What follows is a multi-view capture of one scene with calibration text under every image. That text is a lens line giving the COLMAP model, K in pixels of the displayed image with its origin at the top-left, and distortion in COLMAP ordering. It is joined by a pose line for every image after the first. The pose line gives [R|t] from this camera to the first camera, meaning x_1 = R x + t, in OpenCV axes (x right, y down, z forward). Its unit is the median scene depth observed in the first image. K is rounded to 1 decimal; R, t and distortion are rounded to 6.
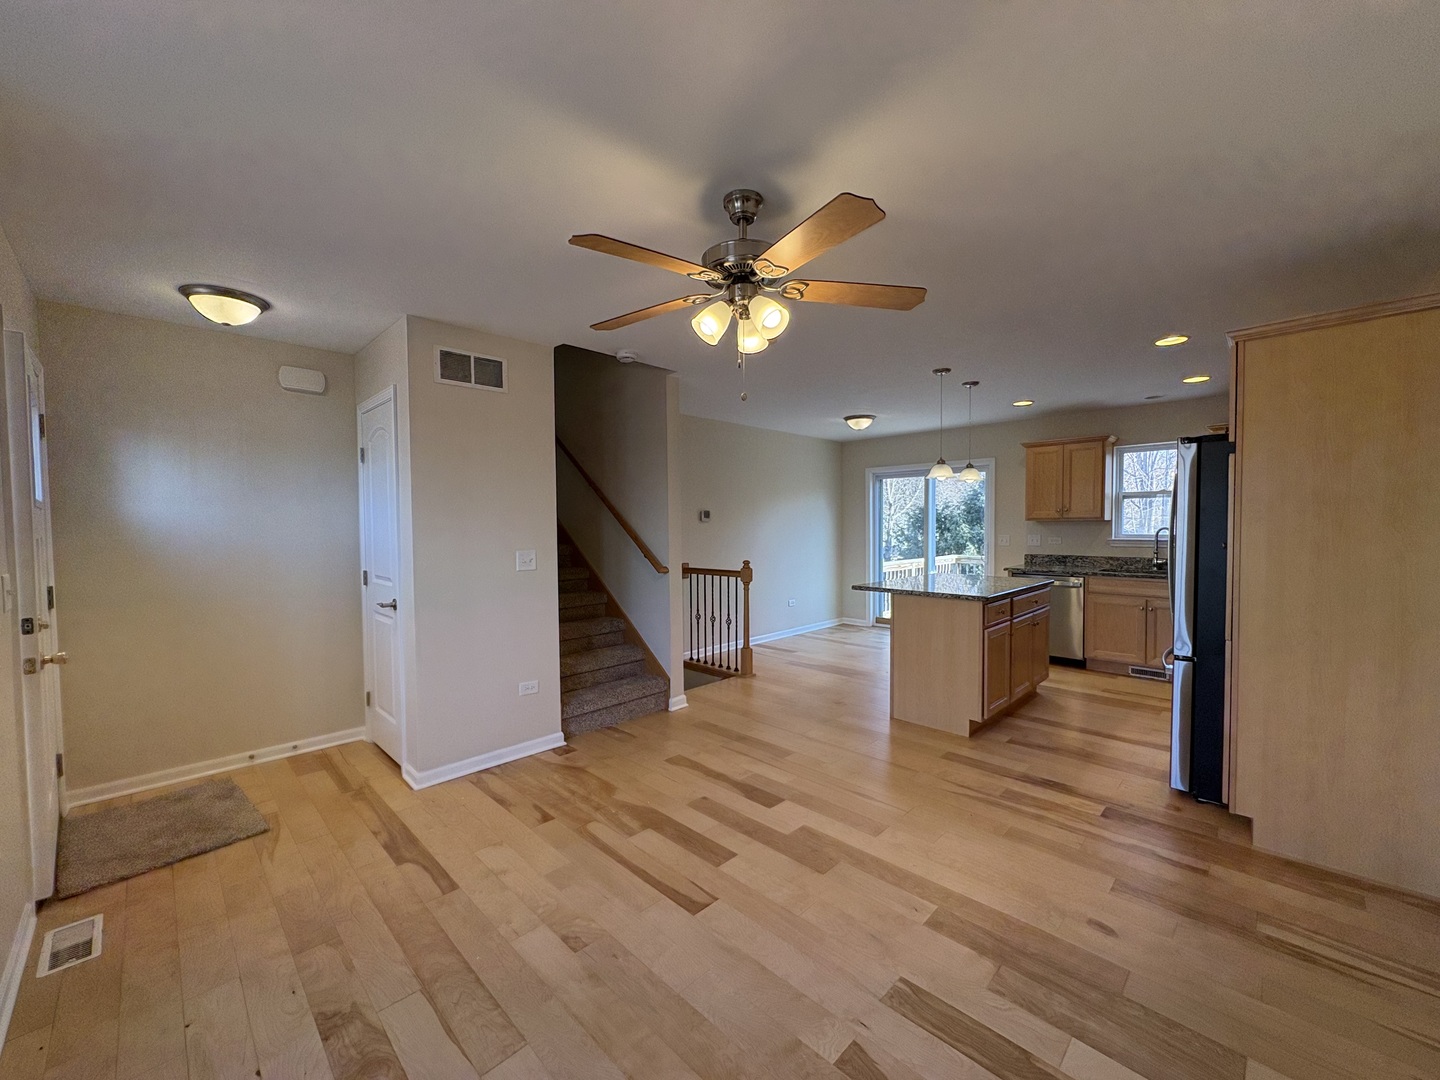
lens RADIAL K [[575.5, 0, 718.7], [0, 575.5, 542.9], [0, 0, 1]] dist [-0.001776, -0.000155]
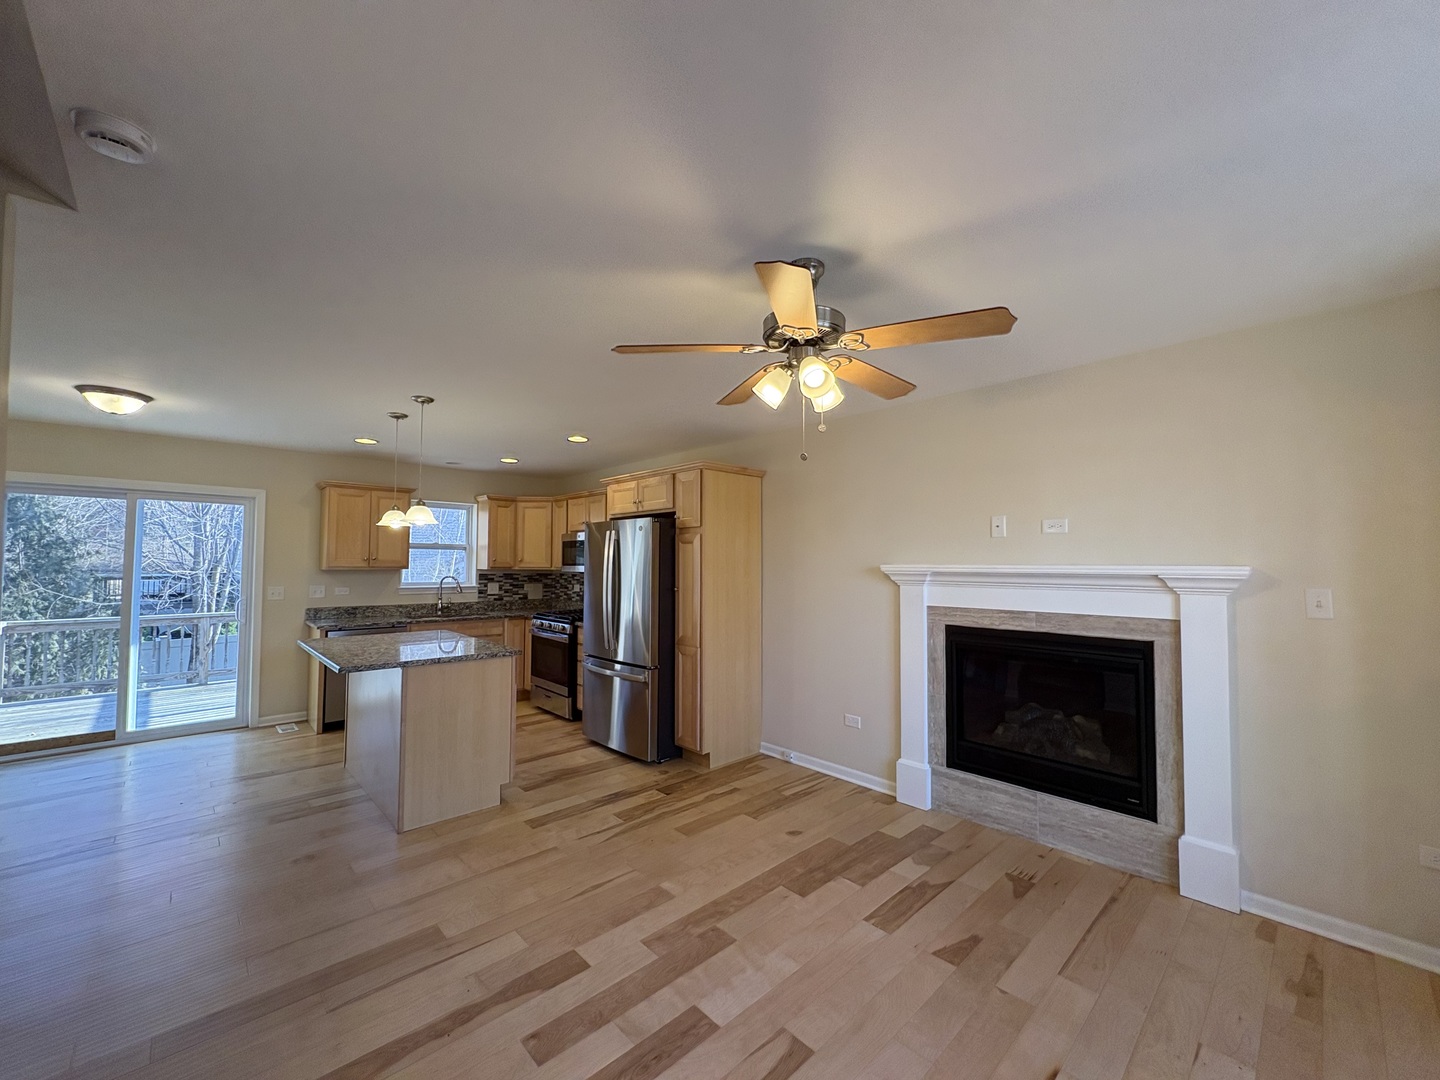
lens RADIAL K [[575.5, 0, 718.3], [0, 575.5, 539.2], [0, 0, 1]] dist [-0.001776, -0.000155]
pose [[0.026355, 0.050532, 0.998375, -0.629650], [0.030464, 0.998217, -0.051329, -0.042437], [-0.999188, 0.031767, 0.024769, 0.747783]]
